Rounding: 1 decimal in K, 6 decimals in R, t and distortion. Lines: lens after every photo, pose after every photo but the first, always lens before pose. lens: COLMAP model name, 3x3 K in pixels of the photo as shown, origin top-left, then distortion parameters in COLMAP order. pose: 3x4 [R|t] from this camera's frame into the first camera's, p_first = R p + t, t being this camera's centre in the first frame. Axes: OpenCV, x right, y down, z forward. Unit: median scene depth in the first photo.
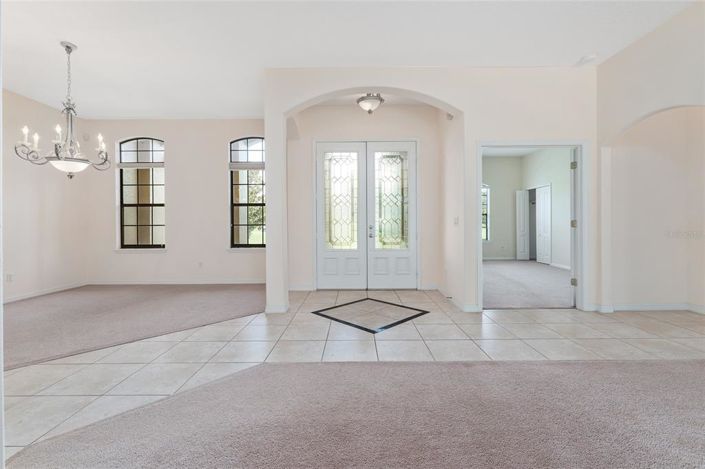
lens RADIAL K [[307.7, 0, 347.0], [0, 307.7, 225.4], [0, 0, 1]] dist [-0.002041, -0.000161]
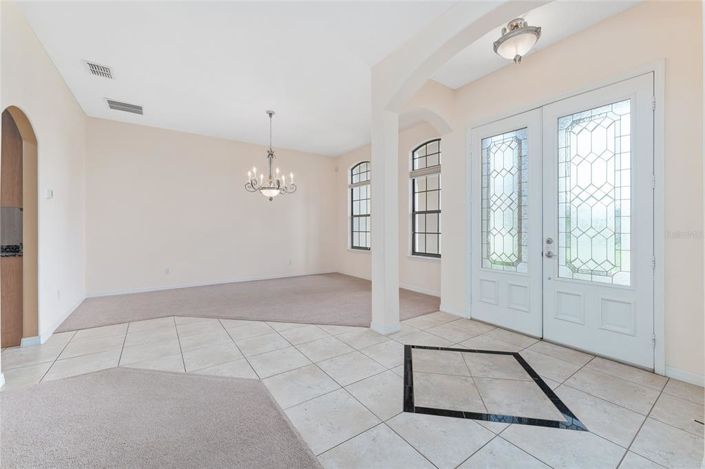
lens RADIAL K [[280.7, 0, 358.8], [0, 280.7, 228.0], [0, 0, 1]] dist [0.001001, -0.000531]
pose [[0.599189, 0.006279, -0.800583, 0.358148], [-0.010566, 0.999944, -0.000065, -0.019963], [0.800538, 0.008498, 0.599222, 0.412578]]
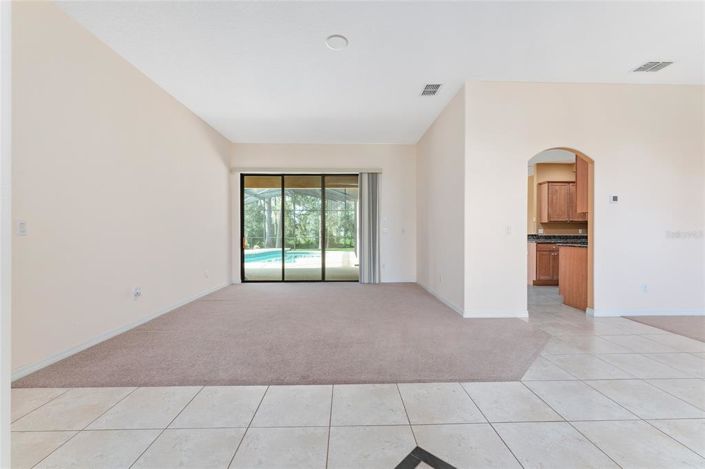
lens RADIAL K [[283.9, 0, 354.1], [0, 283.9, 234.2], [0, 0, 1]] dist [0.000682, -0.000028]
pose [[-0.998564, 0.007264, -0.053086, 0.154843], [0.006837, 0.999943, 0.008213, -0.002348], [0.053143, 0.007839, -0.998556, 1.052606]]
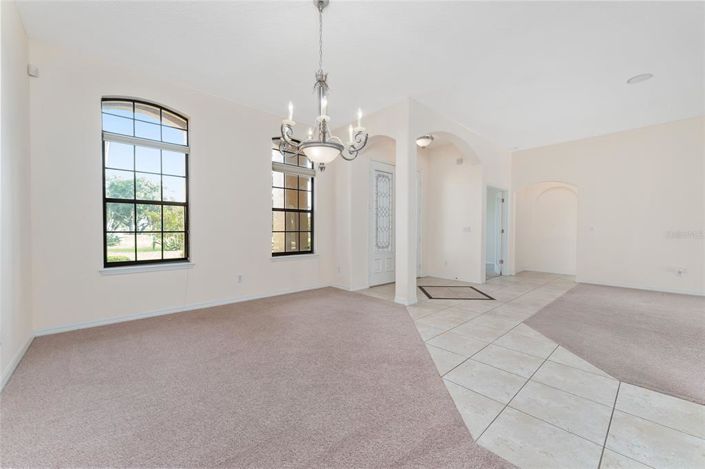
lens RADIAL K [[280.7, 0, 347.9], [0, 280.7, 236.9], [0, 0, 1]] dist [0.001001, -0.000531]
pose [[0.734076, -0.009238, 0.679004, -1.053016], [0.002049, 0.999933, 0.011390, 0.007601], [-0.679064, -0.006970, 0.734046, 0.331170]]
